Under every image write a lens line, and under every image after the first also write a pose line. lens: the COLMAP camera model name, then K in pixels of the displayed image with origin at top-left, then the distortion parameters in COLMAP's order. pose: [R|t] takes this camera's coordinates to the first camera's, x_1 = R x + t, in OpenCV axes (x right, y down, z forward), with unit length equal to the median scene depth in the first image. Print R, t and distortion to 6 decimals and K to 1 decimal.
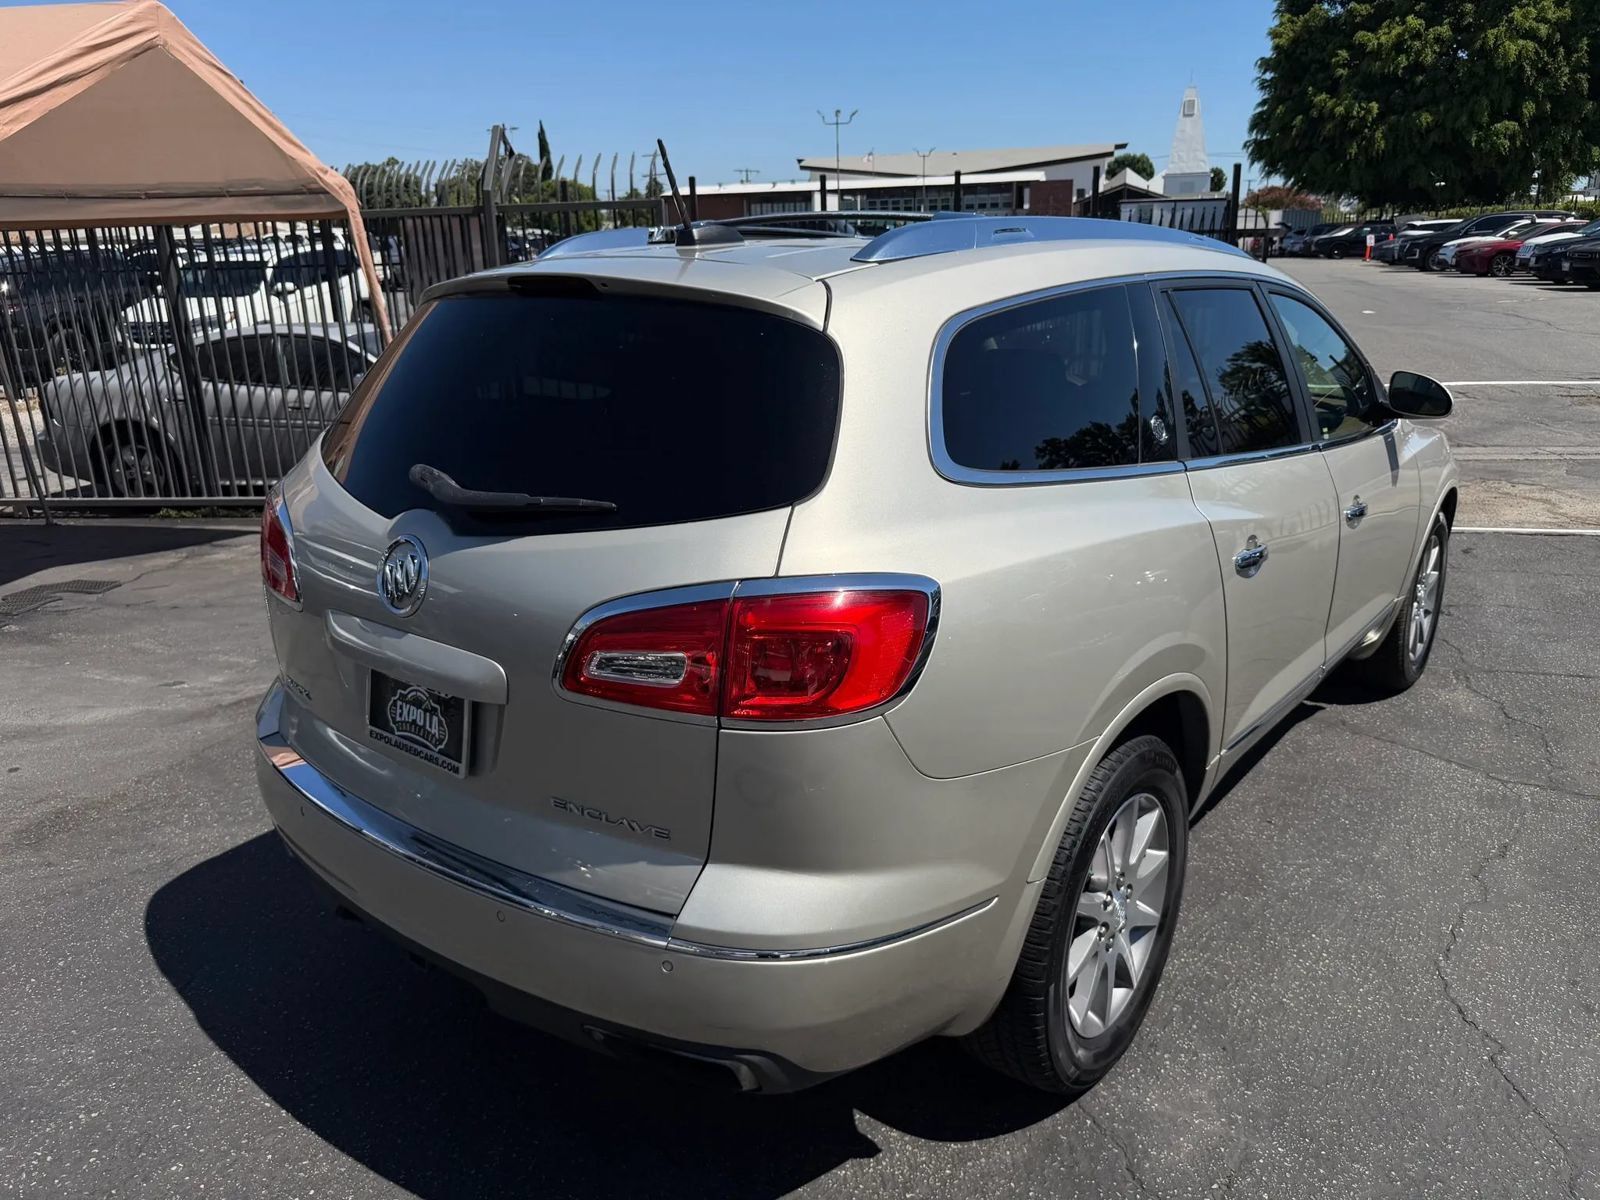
lens RADIAL K [[1179.4, 0, 765.6], [0, 1179.4, 610.4], [0, 0, 1]] dist [-0.002320, -0.002126]
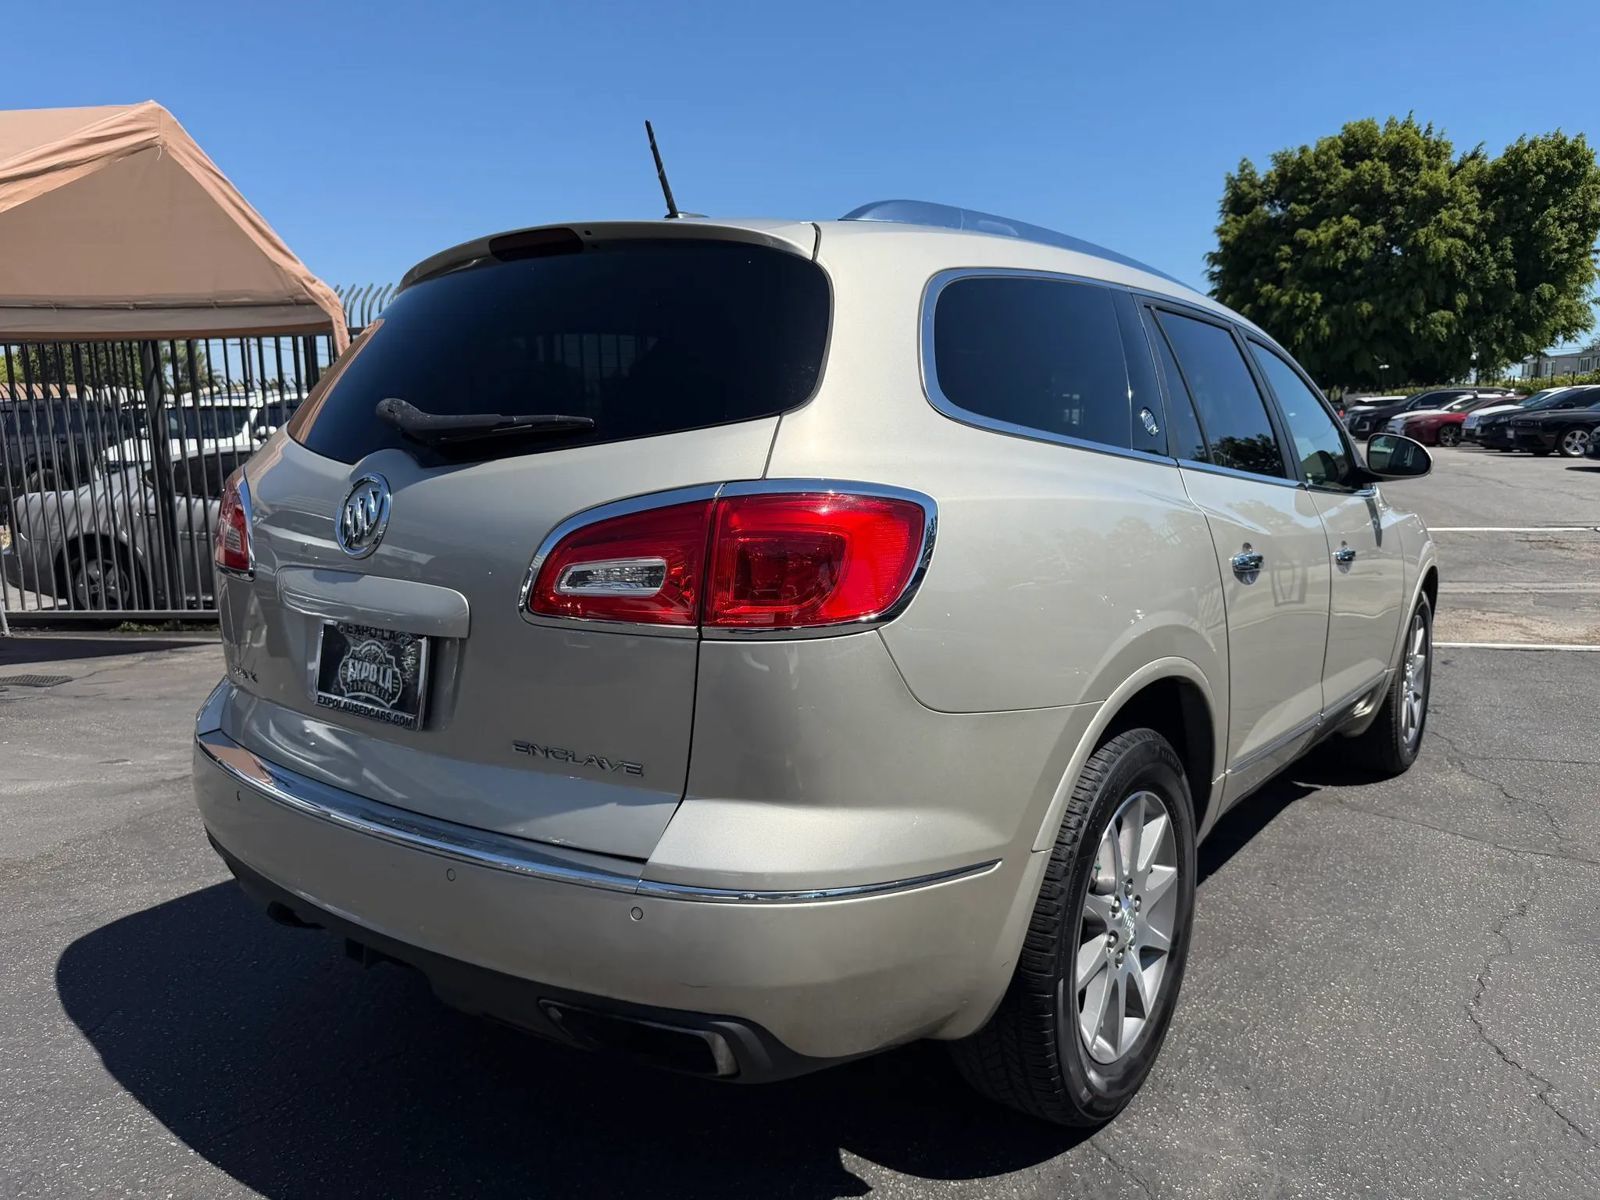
lens RADIAL K [[1179.4, 0, 765.6], [0, 1179.4, 610.4], [0, 0, 1]] dist [-0.002320, -0.002126]
pose [[0.999656, 0.012549, 0.023052, -0.005215], [-0.009021, 0.989063, -0.147216, 0.117117], [-0.024647, 0.146957, 0.988836, 0.048262]]
